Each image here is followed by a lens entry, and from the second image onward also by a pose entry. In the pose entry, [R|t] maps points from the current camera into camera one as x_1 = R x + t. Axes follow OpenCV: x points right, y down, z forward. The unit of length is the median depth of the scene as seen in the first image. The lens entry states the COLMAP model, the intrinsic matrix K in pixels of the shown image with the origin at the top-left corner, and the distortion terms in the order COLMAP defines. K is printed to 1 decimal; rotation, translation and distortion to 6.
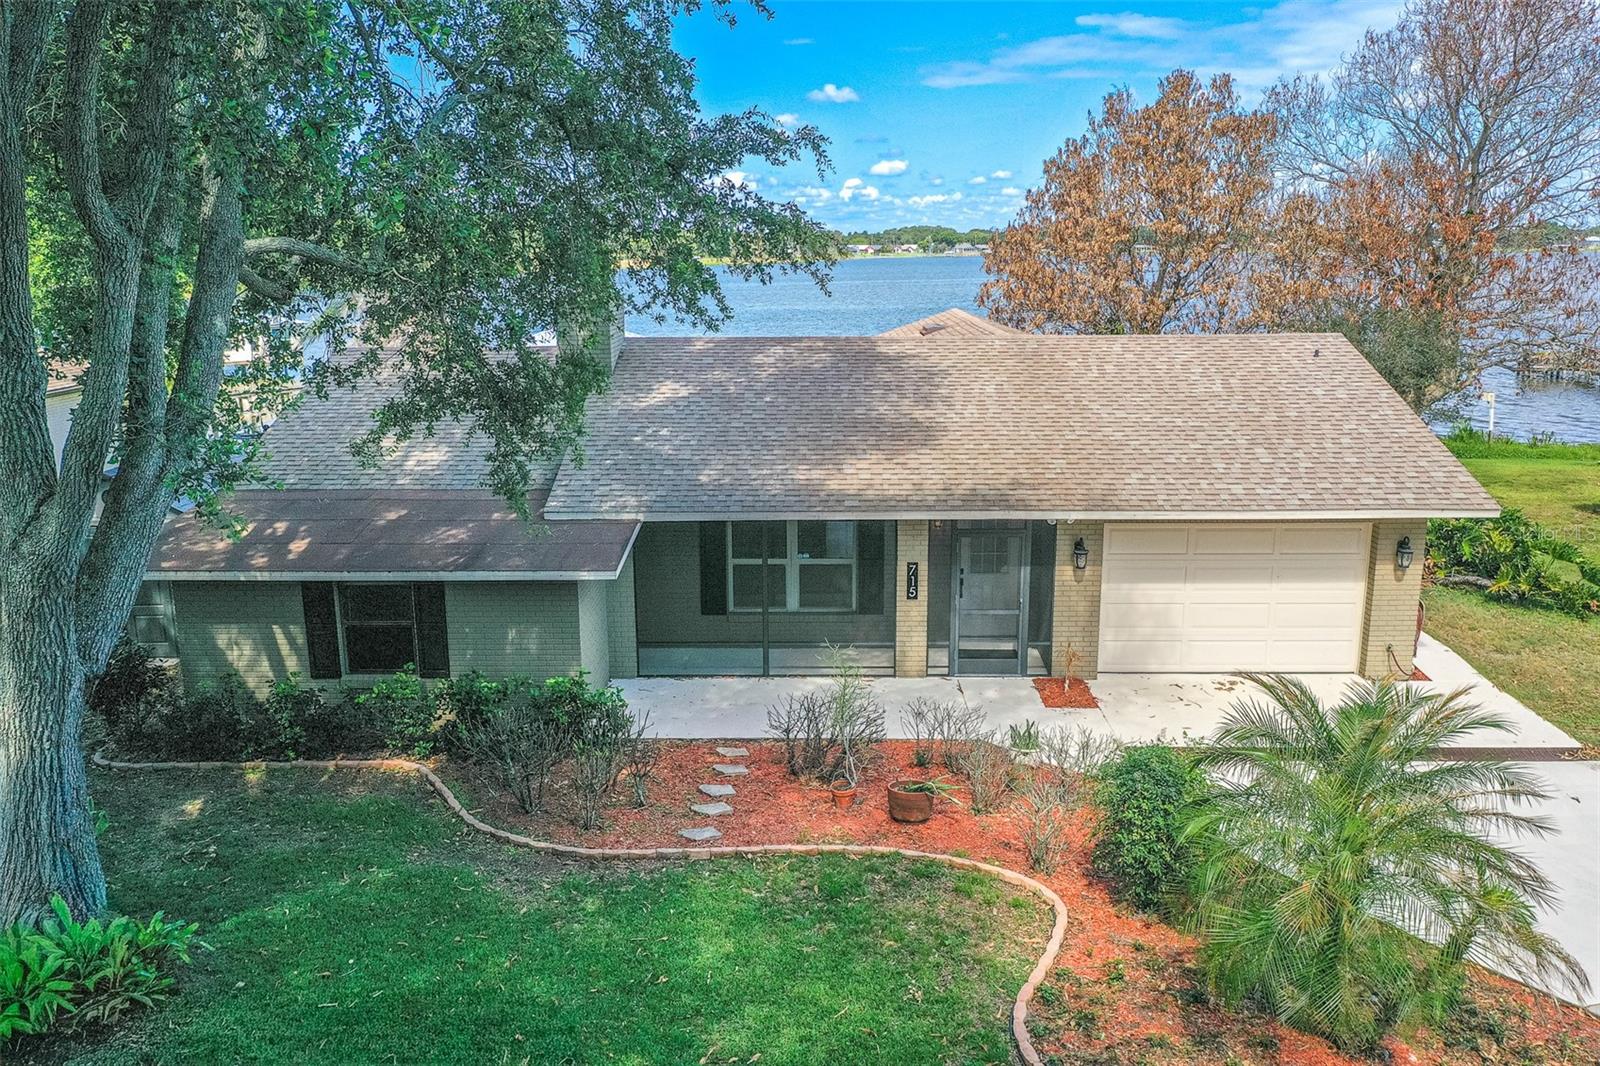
lens RADIAL K [[1270.3, 0, 803.8], [0, 1270.3, 561.7], [0, 0, 1]] dist [0.000125, -0.000859]
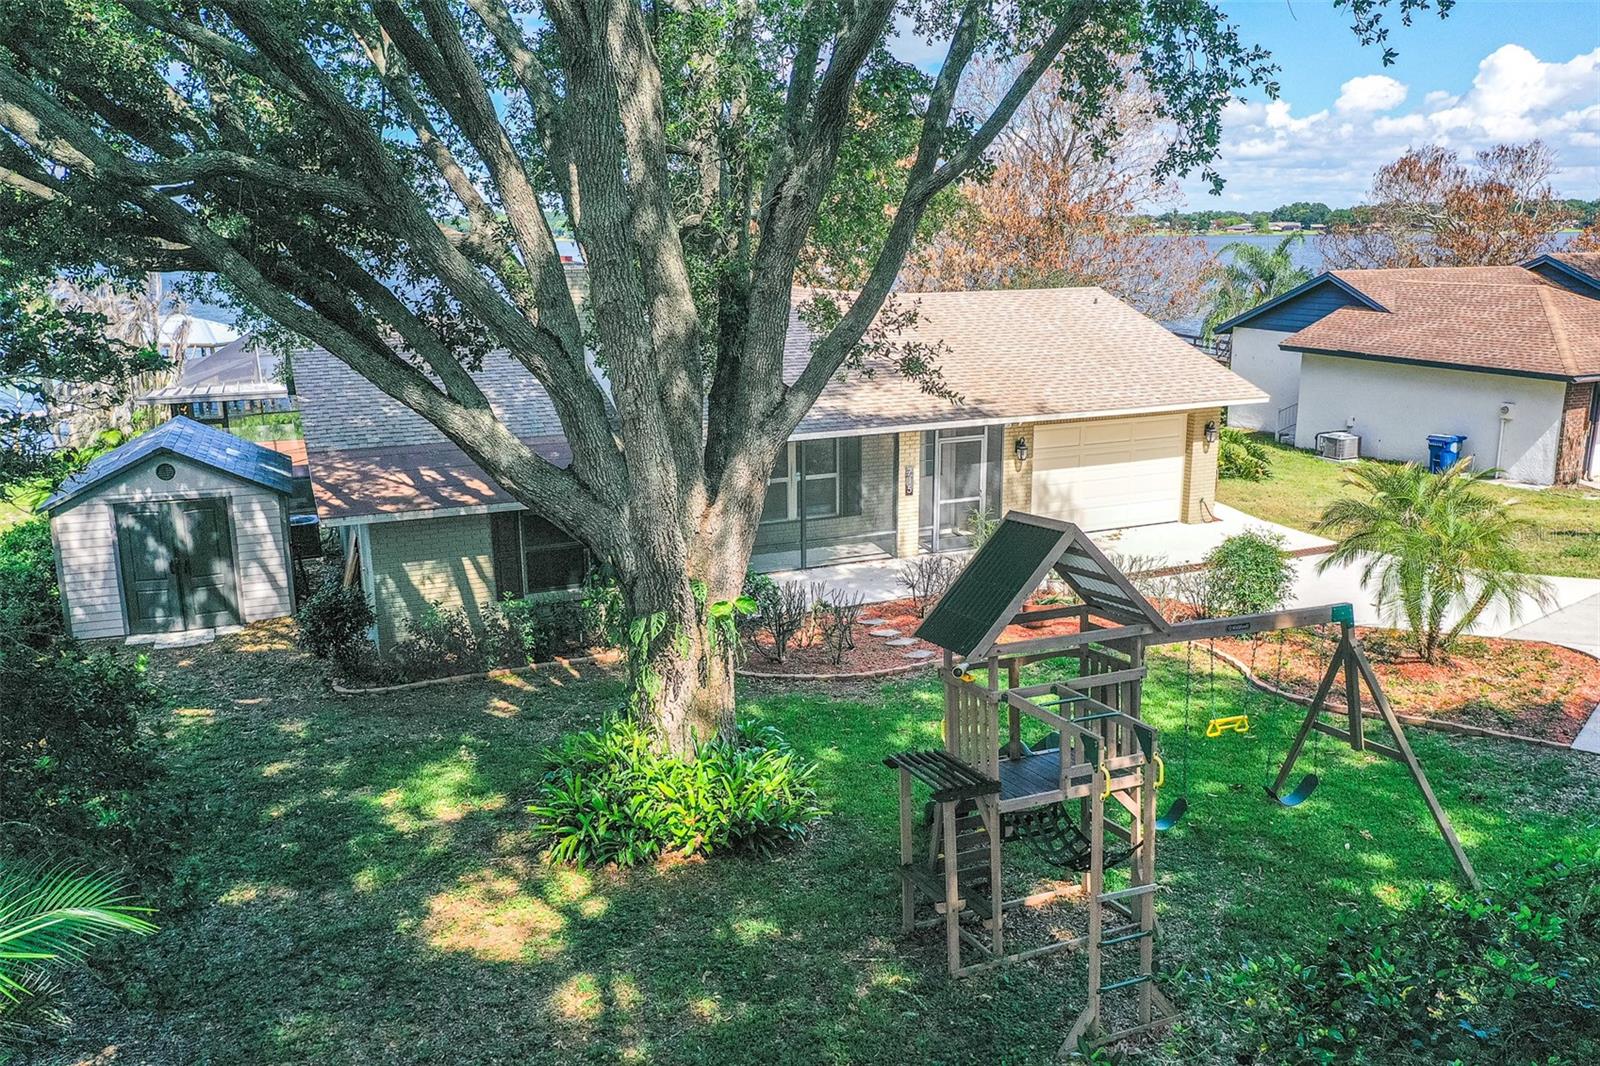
lens RADIAL K [[1270.3, 0, 803.8], [0, 1270.3, 561.7], [0, 0, 1]] dist [0.000125, -0.000859]
pose [[0.912256, -0.108905, 0.394879, -0.551616], [0.105297, 0.993962, 0.030870, 0.047447], [-0.395856, 0.013418, 0.918214, -0.148783]]
